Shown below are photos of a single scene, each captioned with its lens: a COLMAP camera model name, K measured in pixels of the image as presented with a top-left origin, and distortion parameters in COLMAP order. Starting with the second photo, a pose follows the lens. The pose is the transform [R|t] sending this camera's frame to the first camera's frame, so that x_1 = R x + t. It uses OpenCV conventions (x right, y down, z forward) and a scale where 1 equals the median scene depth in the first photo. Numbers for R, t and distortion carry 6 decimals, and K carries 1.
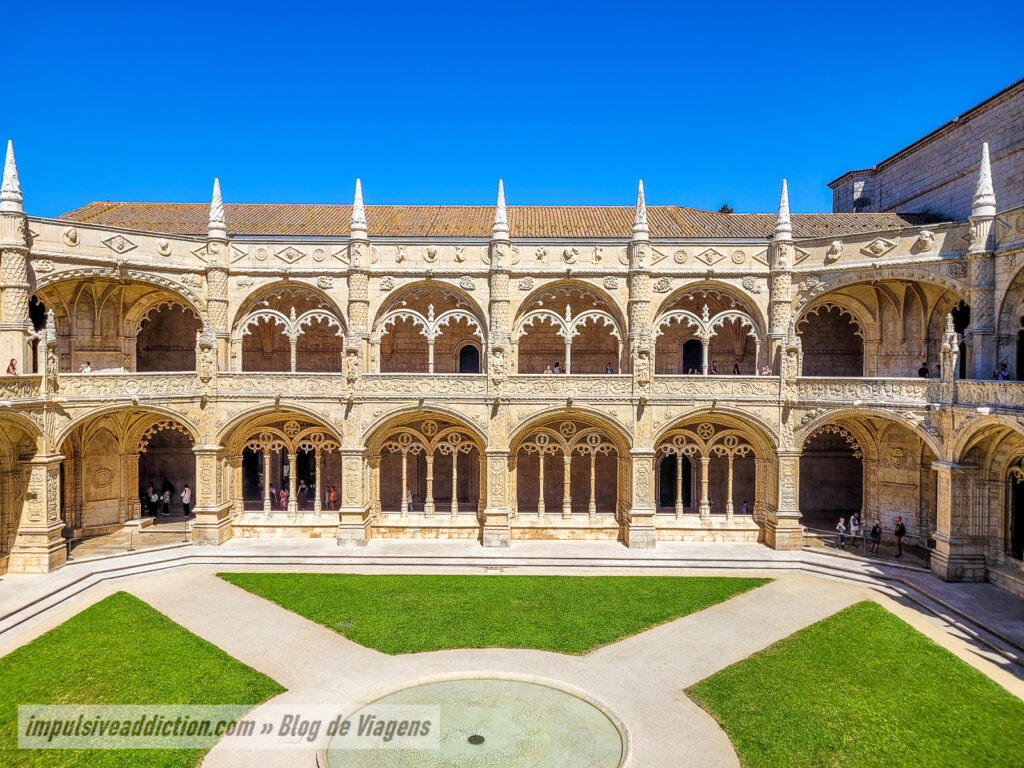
lens RADIAL K [[773.0, 0, 510.9], [0, 773.0, 386.9], [0, 0, 1]] dist [0.059923, -0.048138]
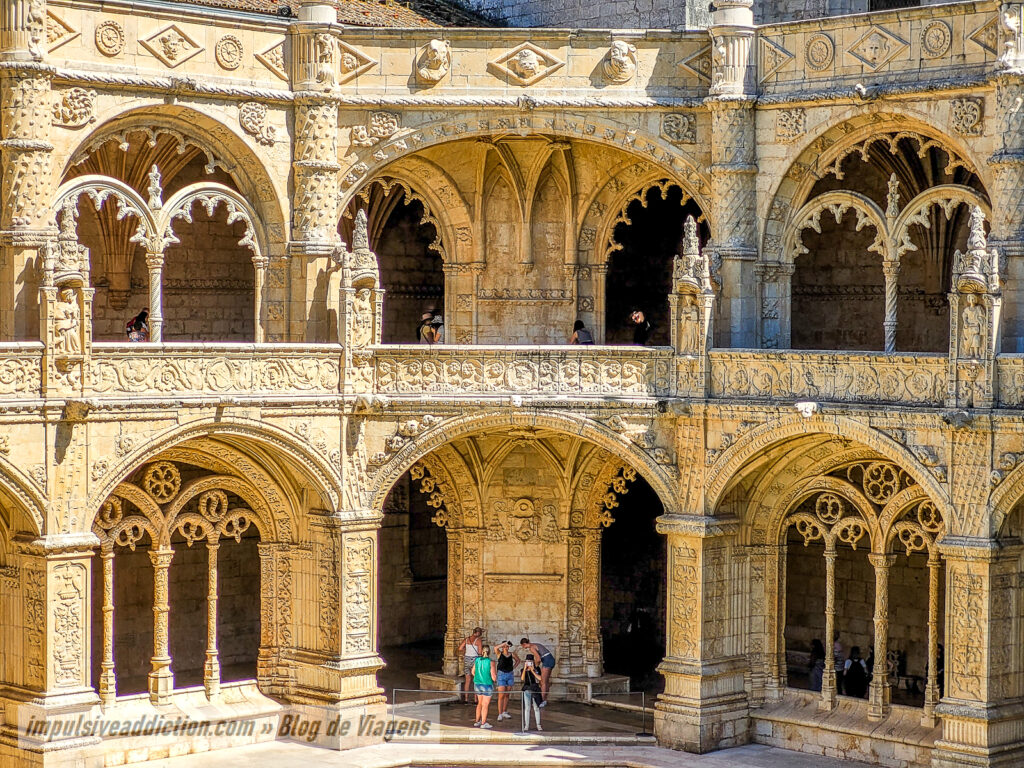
lens RADIAL K [[2327.5, 0, 509.6], [0, 2327.5, 414.2], [0, 0, 1]] dist [0.069511, 0.000000]
pose [[0.712256, -0.027453, 0.701383, -0.488354], [0.015232, 0.999604, 0.023657, -0.004252], [-0.701754, -0.006166, 0.712392, 0.023170]]
